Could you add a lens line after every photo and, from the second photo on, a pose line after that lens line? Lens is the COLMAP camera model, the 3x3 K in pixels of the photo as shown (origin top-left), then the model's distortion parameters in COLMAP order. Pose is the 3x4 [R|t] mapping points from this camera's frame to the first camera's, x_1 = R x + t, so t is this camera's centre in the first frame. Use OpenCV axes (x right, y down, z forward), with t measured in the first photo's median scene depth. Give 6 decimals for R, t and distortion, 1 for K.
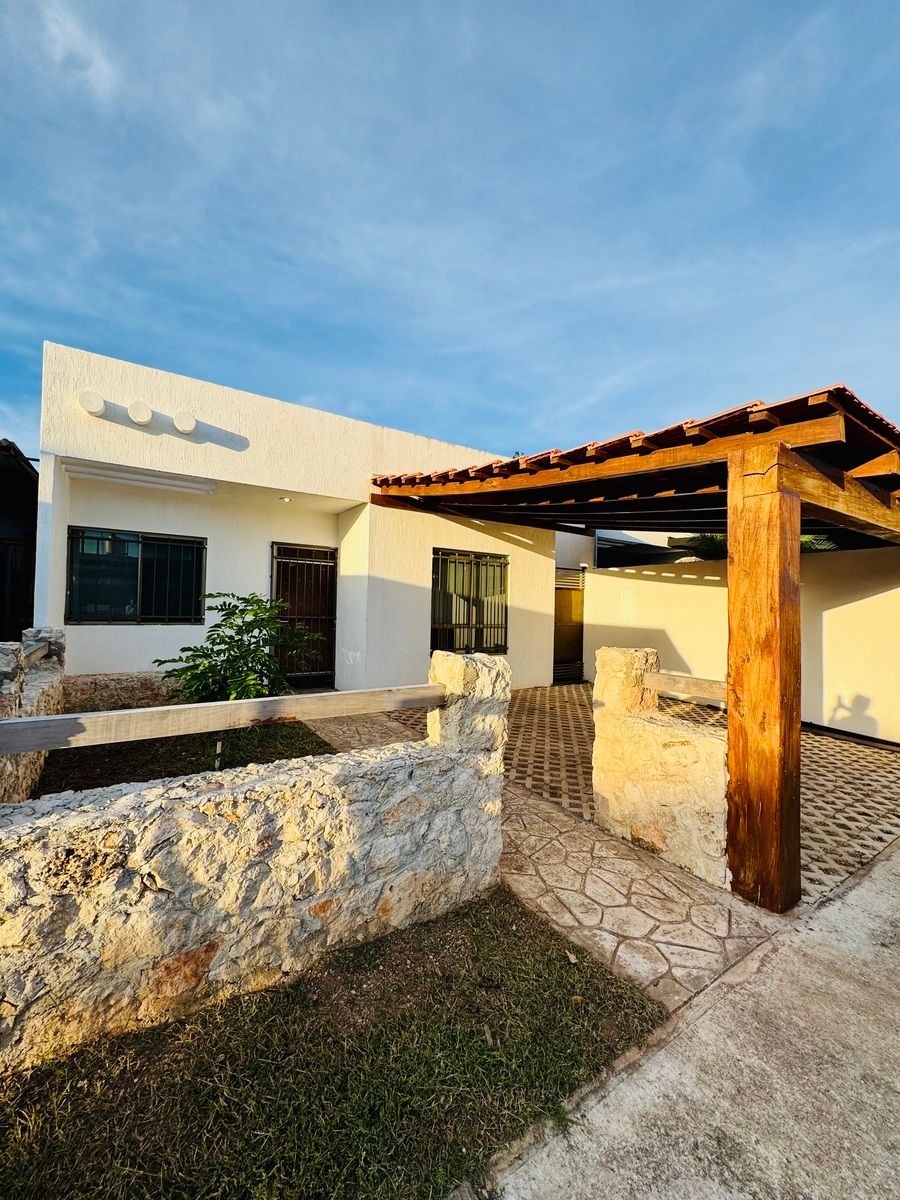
lens RADIAL K [[479.2, 0, 449.1], [0, 479.2, 598.5], [0, 0, 1]] dist [-0.001731, 0.000404]
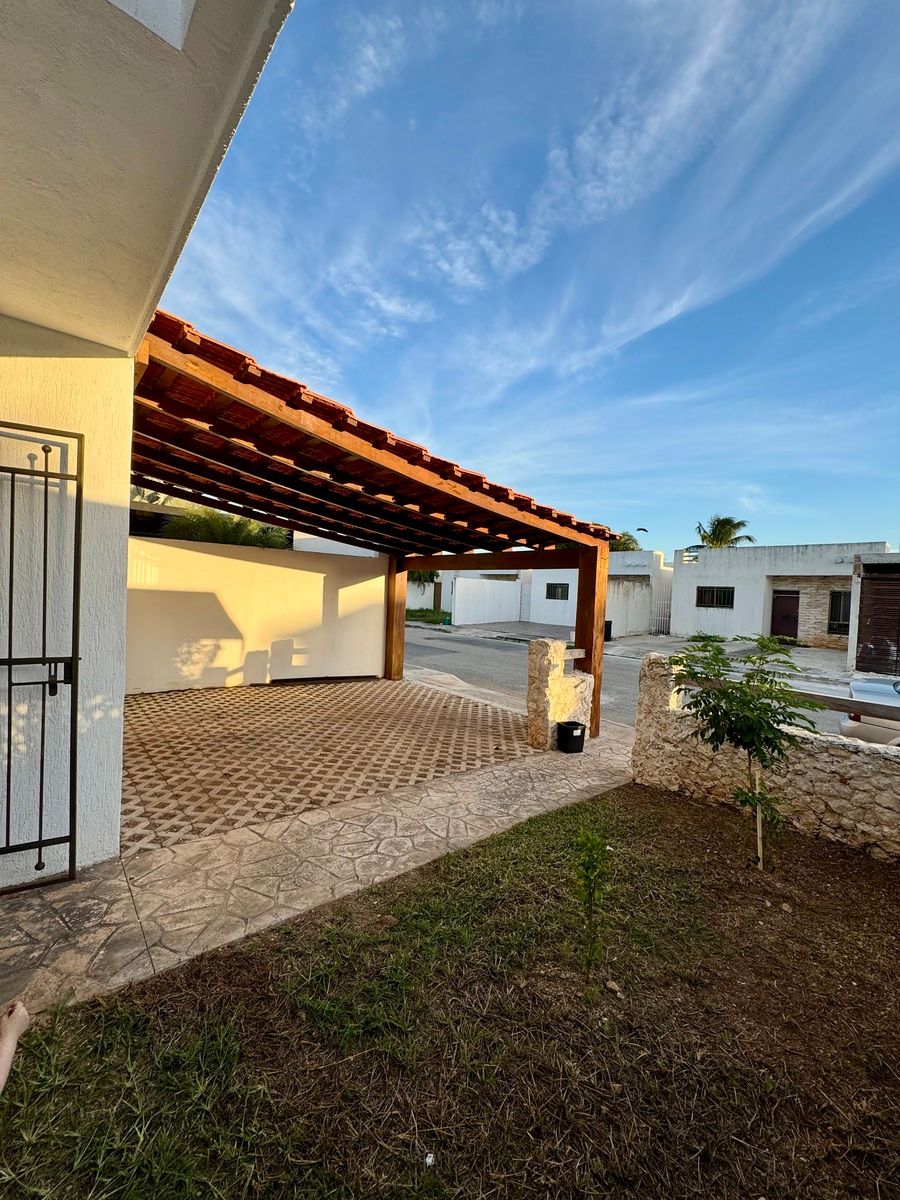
lens RADIAL K [[474.1, 0, 445.2], [0, 474.1, 607.6], [0, 0, 1]] dist [-0.001402, -0.000181]
pose [[-0.123221, -0.060268, 0.990547, -1.626801], [-0.065963, 0.996444, 0.052421, -0.092677], [-0.990185, -0.058880, -0.126759, 2.129193]]
